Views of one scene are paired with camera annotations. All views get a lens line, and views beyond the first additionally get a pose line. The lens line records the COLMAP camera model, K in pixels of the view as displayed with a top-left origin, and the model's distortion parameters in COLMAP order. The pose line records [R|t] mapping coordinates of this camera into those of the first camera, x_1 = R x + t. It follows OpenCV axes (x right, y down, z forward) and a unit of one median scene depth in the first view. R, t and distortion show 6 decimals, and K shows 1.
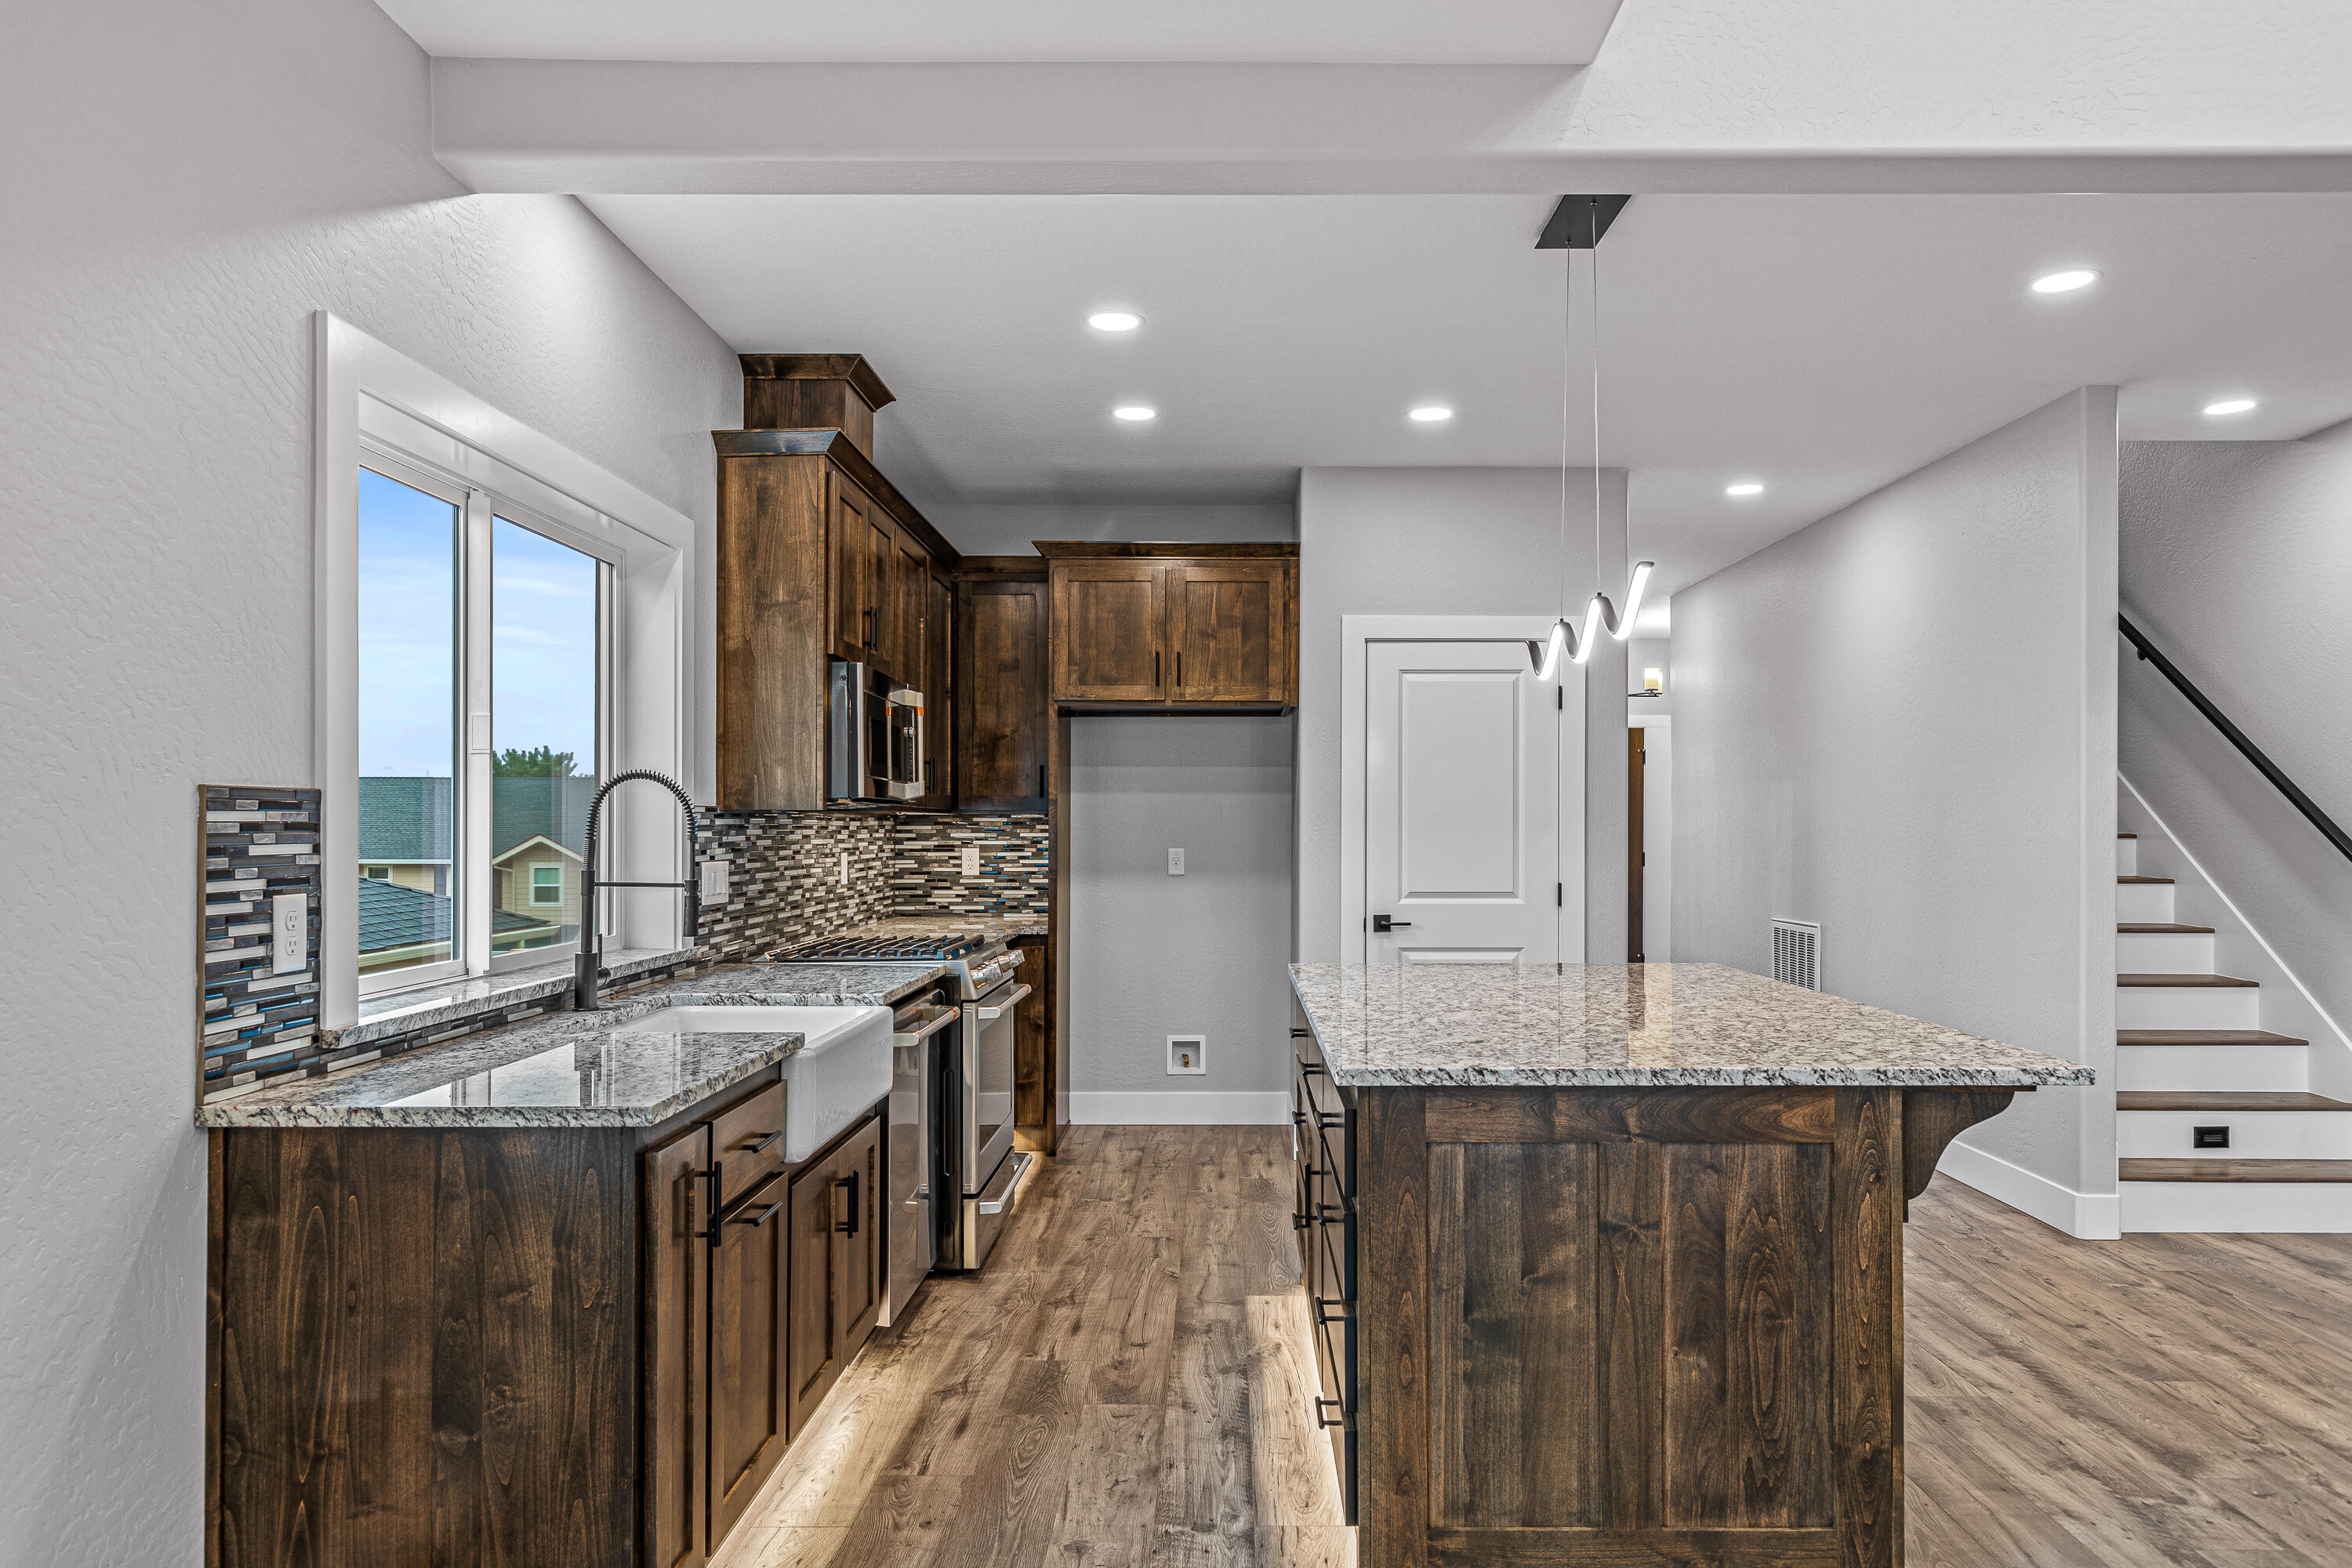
lens RADIAL K [[1538.5, 0, 1170.2], [0, 1538.5, 816.1], [0, 0, 1]] dist [0.006017, 0.003324]
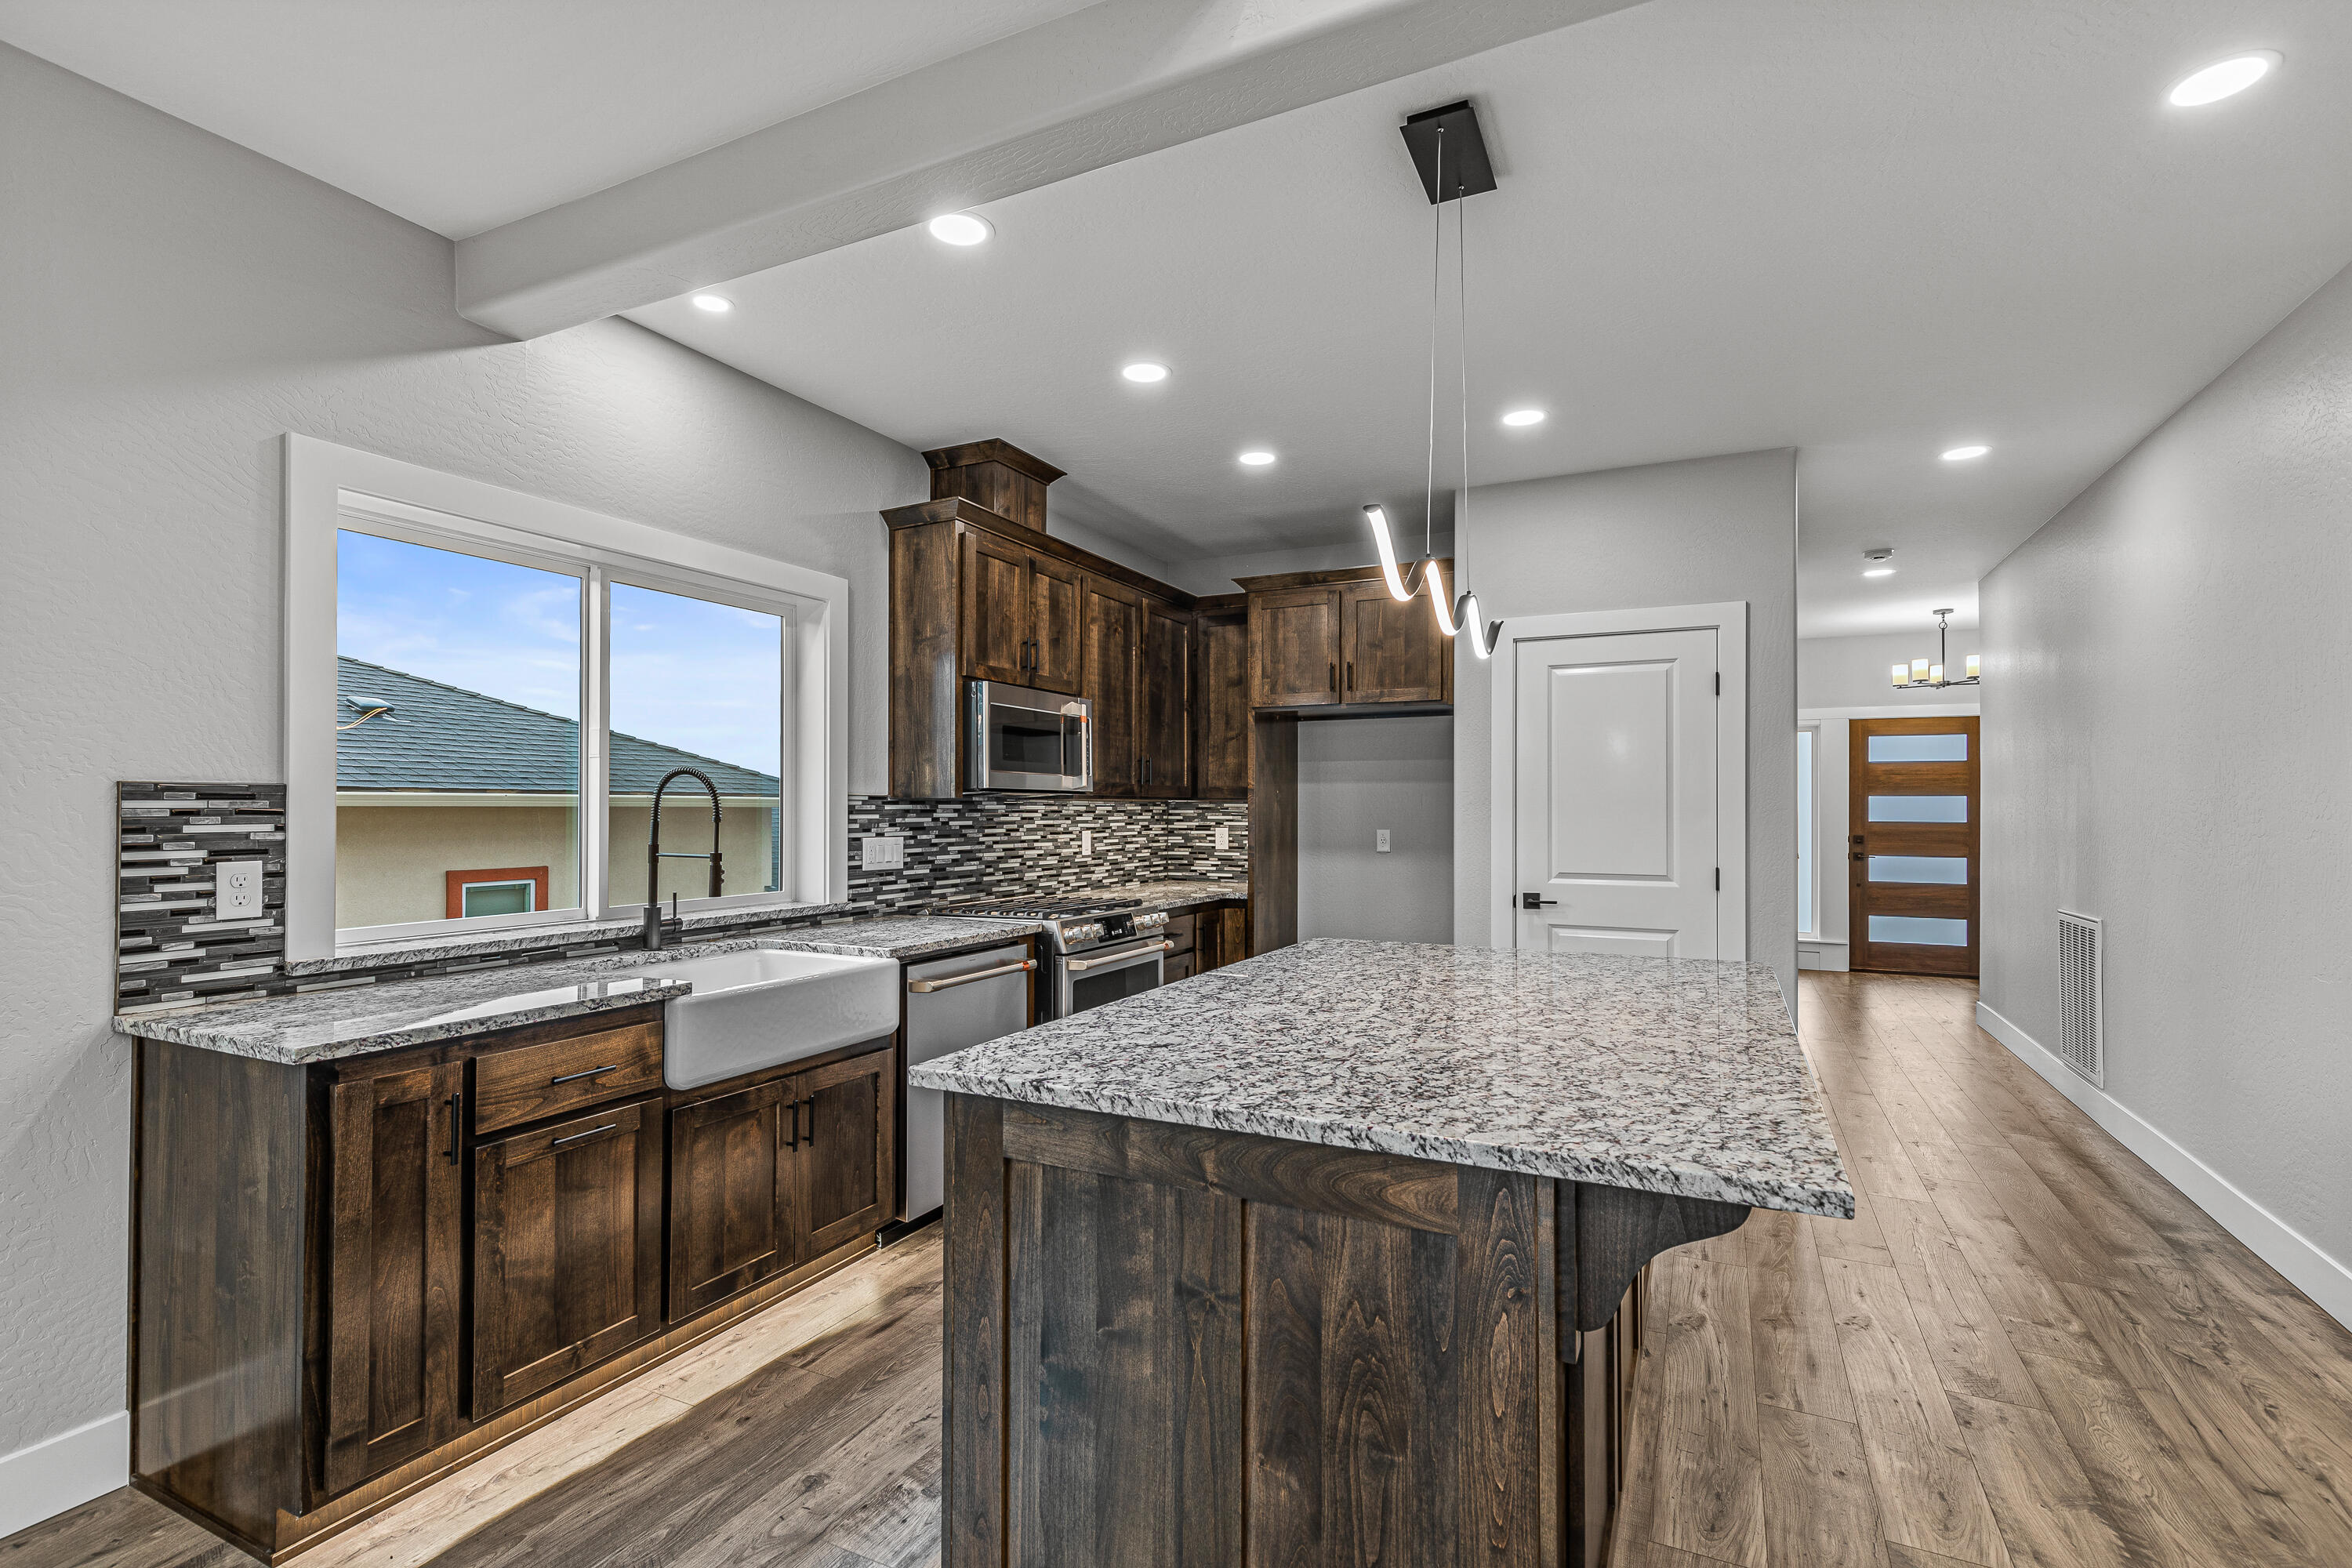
lens RADIAL K [[1067.5, 0, 1167.9], [0, 1067.5, 797.2], [0, 0, 1]] dist [0.009718, -0.000859]
pose [[0.896469, -0.005138, -0.443076, 0.535399], [0.002761, 0.999978, -0.006011, 0.001771], [0.443098, 0.004165, 0.896464, 0.470603]]
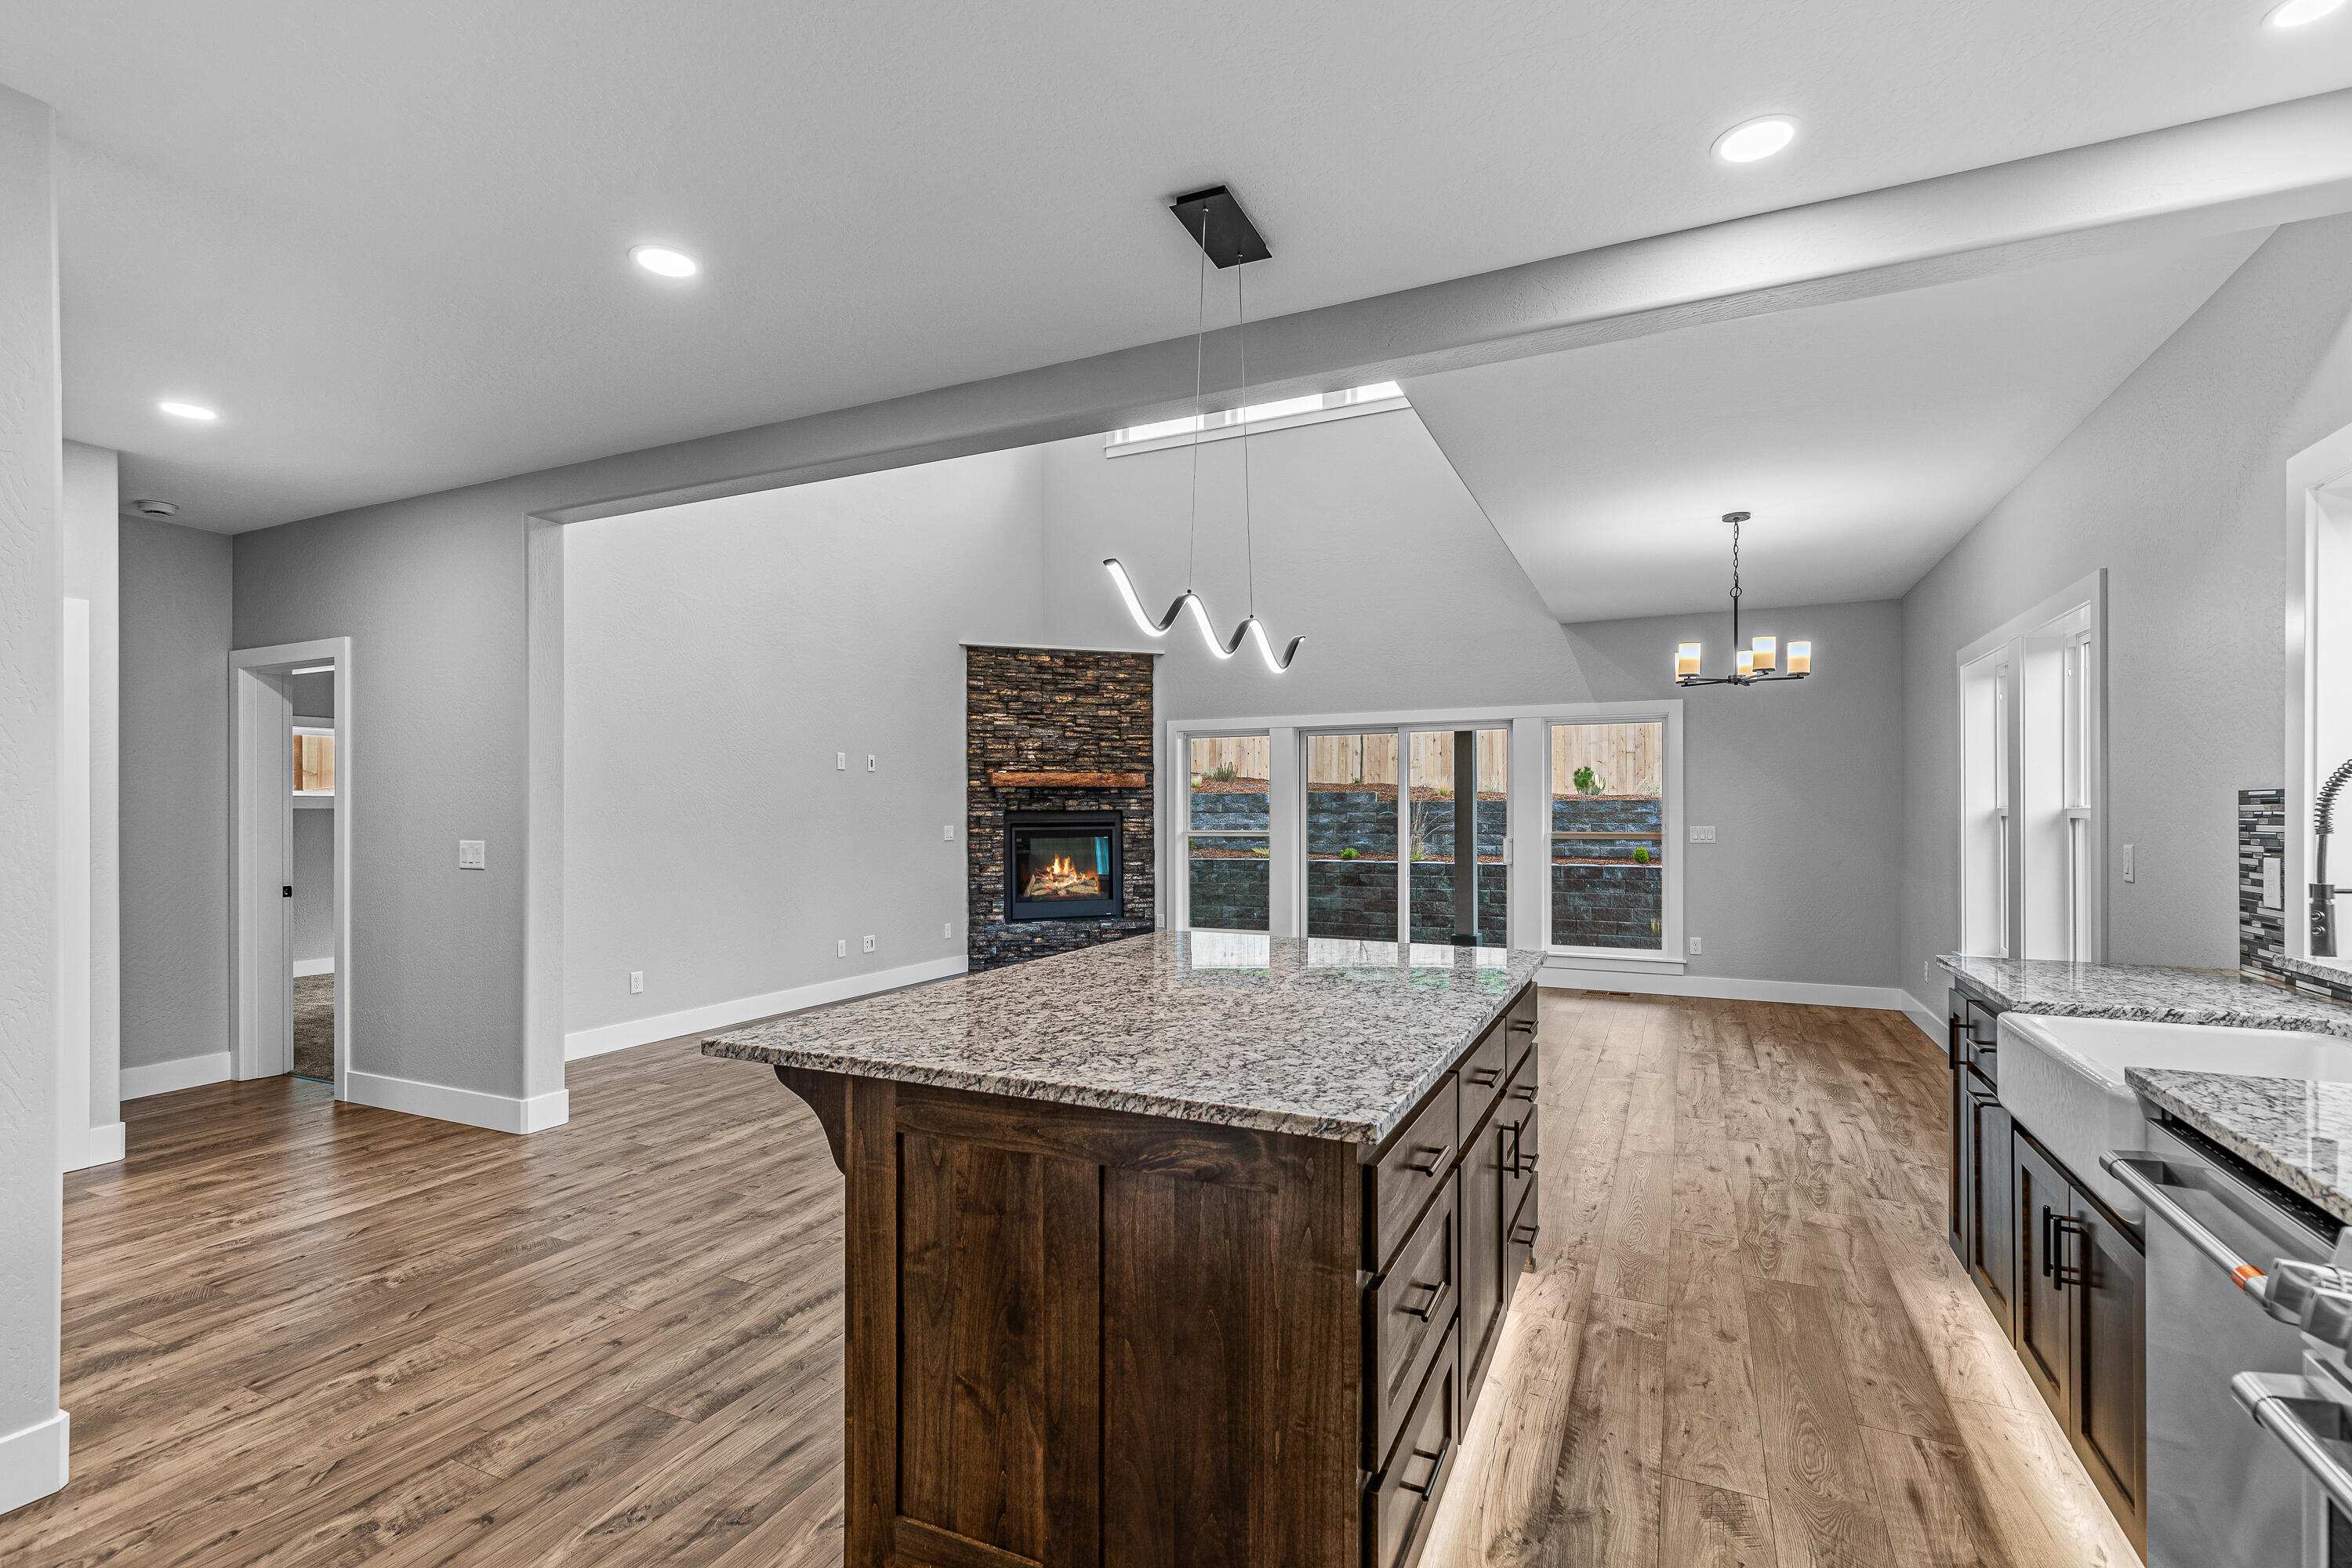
lens RADIAL K [[1011.8, 0, 1179.2], [0, 1011.8, 812.8], [0, 0, 1]] dist [0.002451, 0.000194]
pose [[-0.910185, 0.002719, 0.414194, 0.009393], [0.002195, 0.999996, -0.001741, 0.003212], [-0.414197, -0.000676, -0.910187, 2.196373]]
